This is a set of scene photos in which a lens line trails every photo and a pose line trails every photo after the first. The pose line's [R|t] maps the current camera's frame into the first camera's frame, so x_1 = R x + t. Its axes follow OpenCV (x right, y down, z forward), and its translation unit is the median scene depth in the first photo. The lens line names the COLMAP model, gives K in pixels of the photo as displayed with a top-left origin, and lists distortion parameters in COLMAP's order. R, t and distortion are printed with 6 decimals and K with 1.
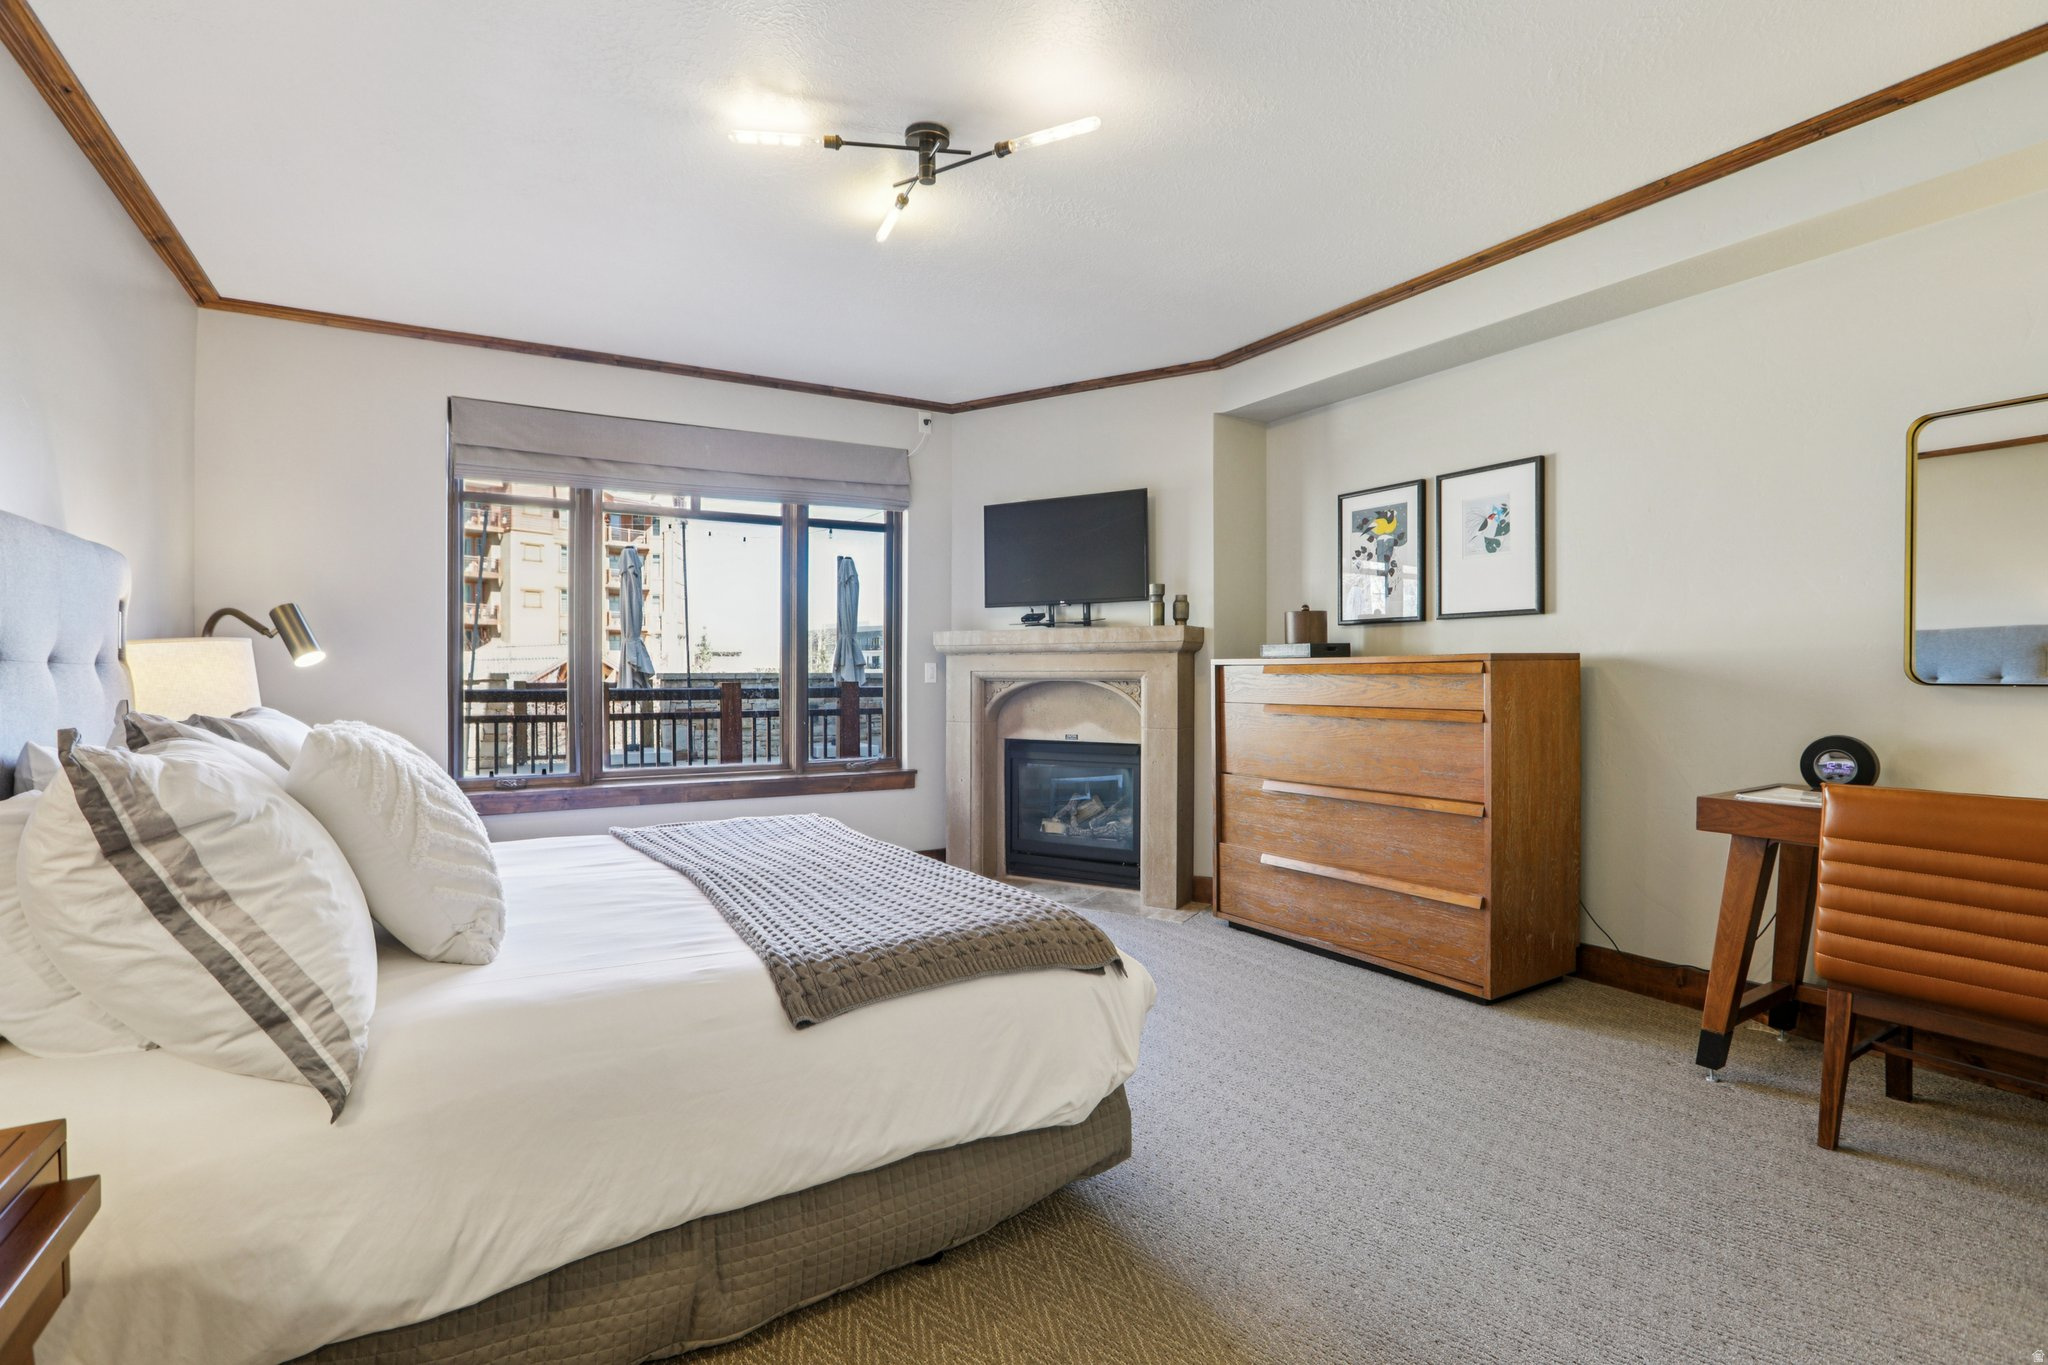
lens RADIAL K [[969.1, 0, 1017.7], [0, 969.1, 674.1], [0, 0, 1]] dist [-0.033499, 0.010011]
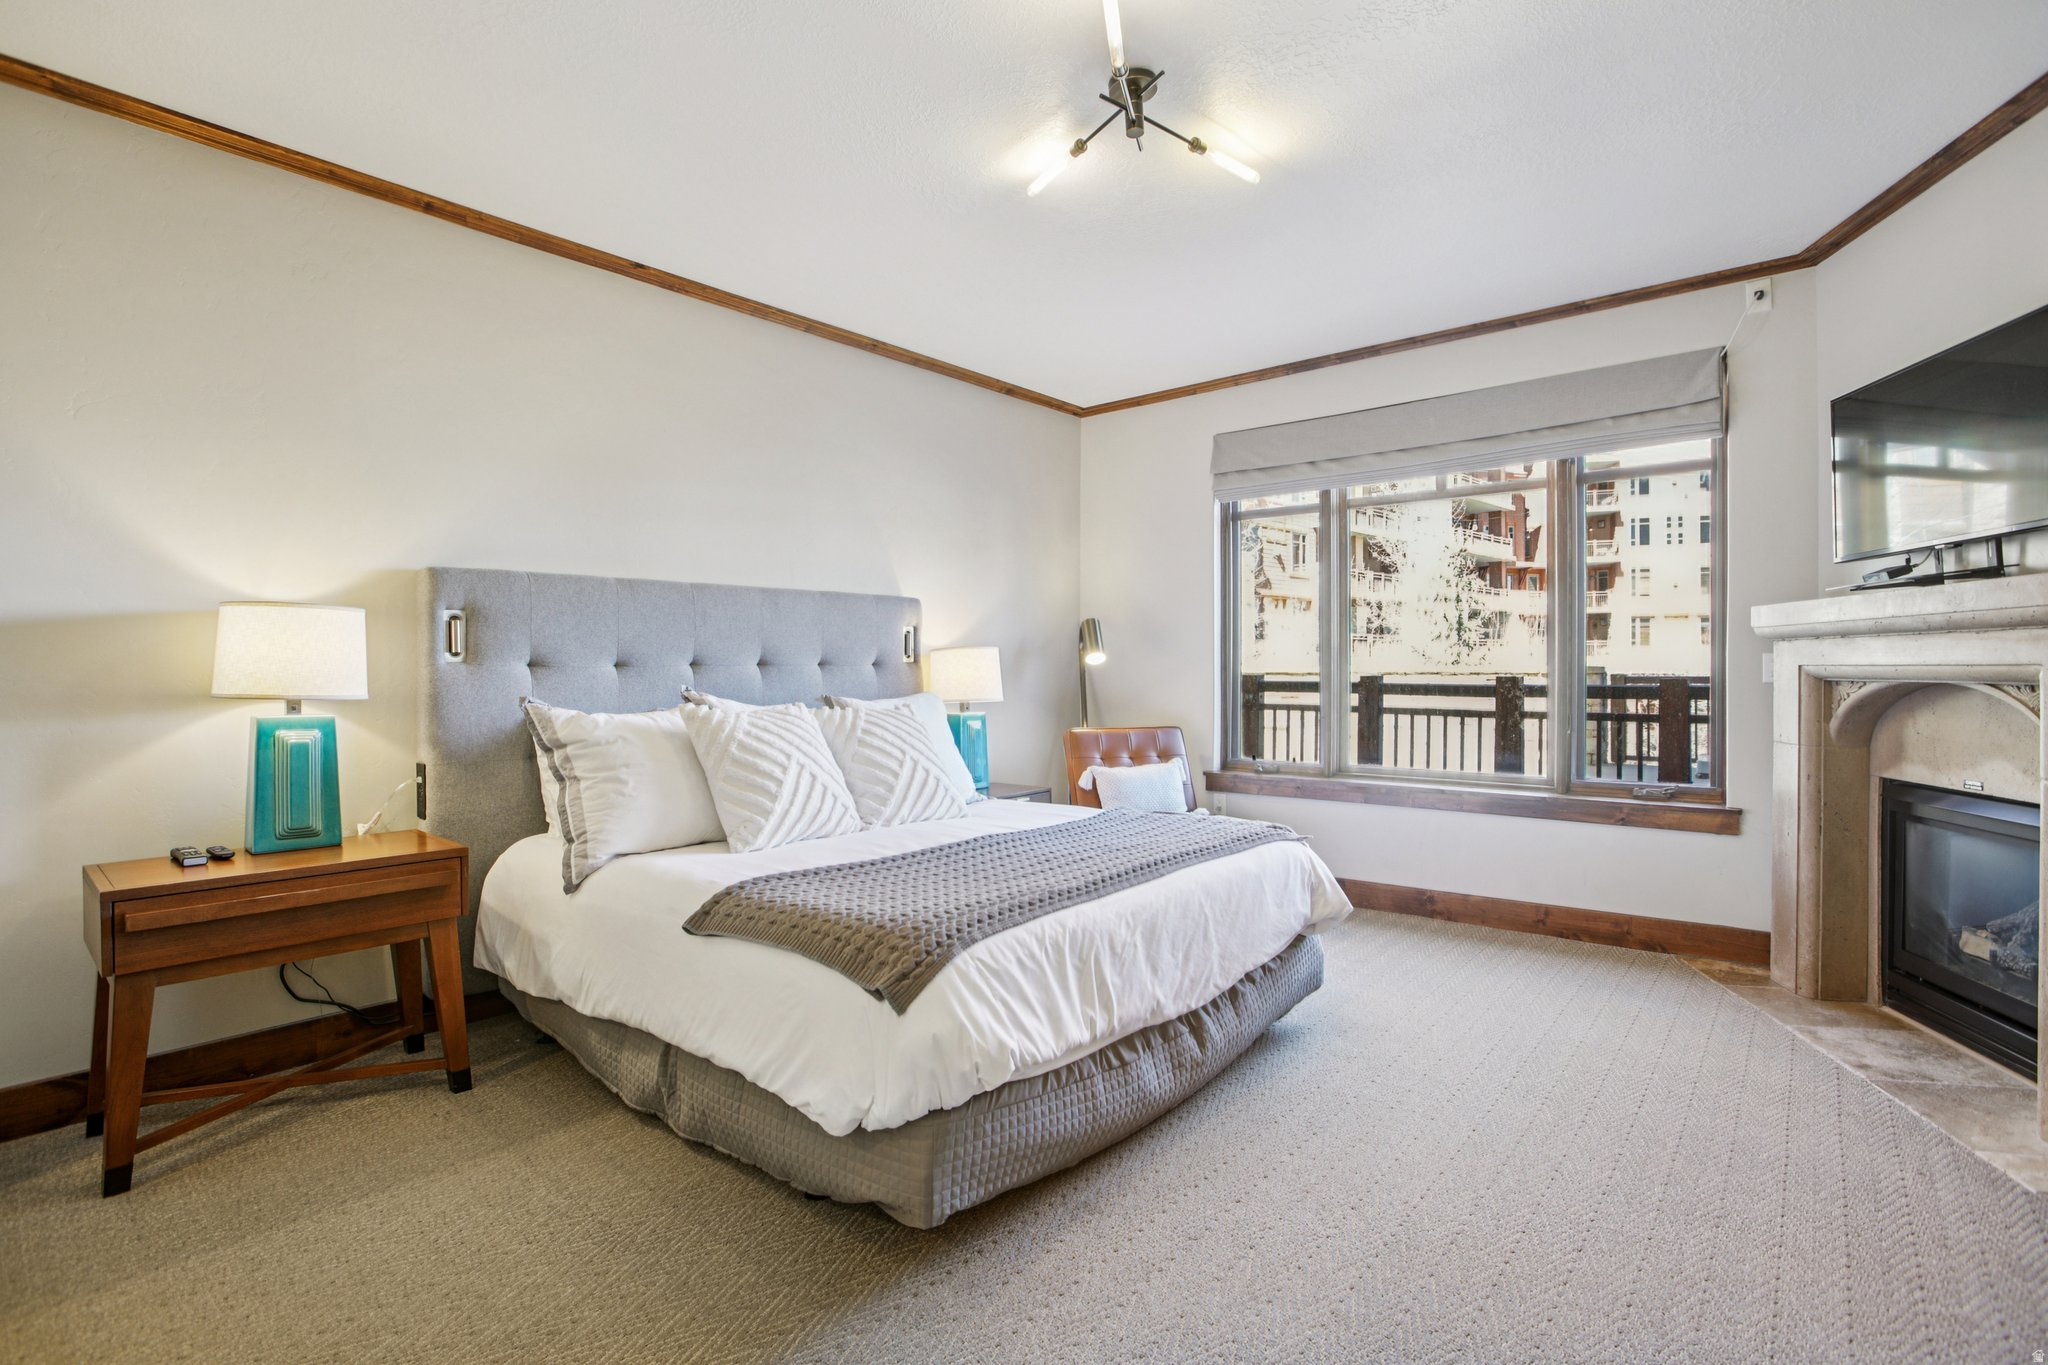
lens RADIAL K [[967.2, 0, 1042.7], [0, 967.2, 676.0], [0, 0, 1]] dist [-0.042758, 0.015530]
pose [[0.330064, 0.007953, -0.943925, 0.451095], [0.001627, 0.999958, 0.008994, -0.002617], [0.943957, -0.004504, 0.330037, 0.387305]]
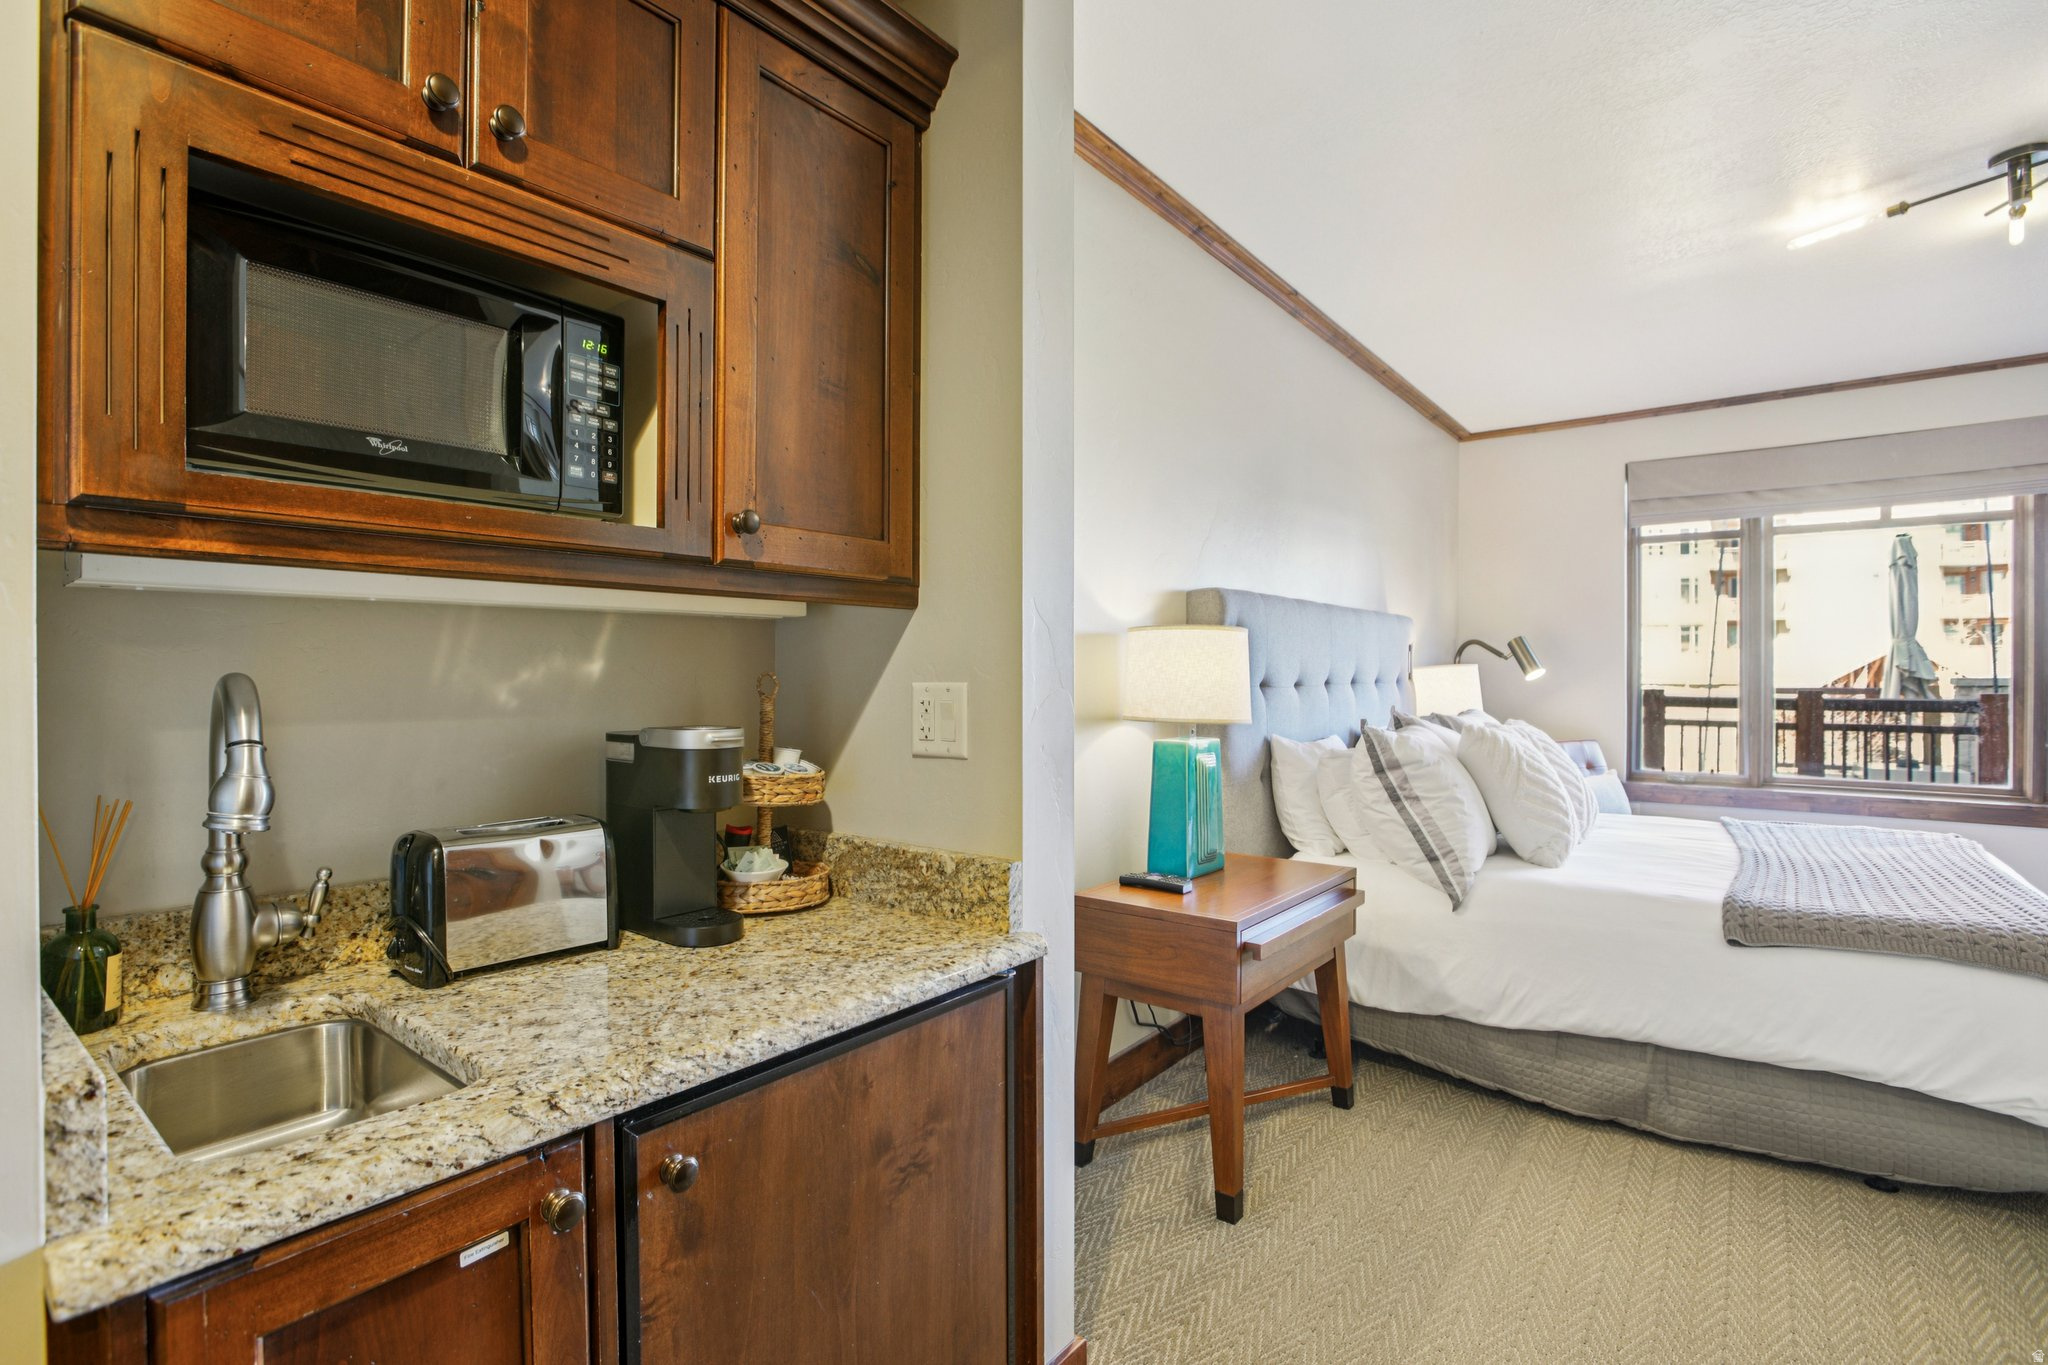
lens RADIAL K [[967.2, 0, 1037.5], [0, 967.2, 670.8], [0, 0, 1]] dist [-0.042758, 0.015530]
pose [[0.378445, -0.000564, -0.925624, 0.259154], [-0.001461, 0.999998, -0.001207, -0.015966], [0.925623, 0.001809, 0.378444, -0.189198]]
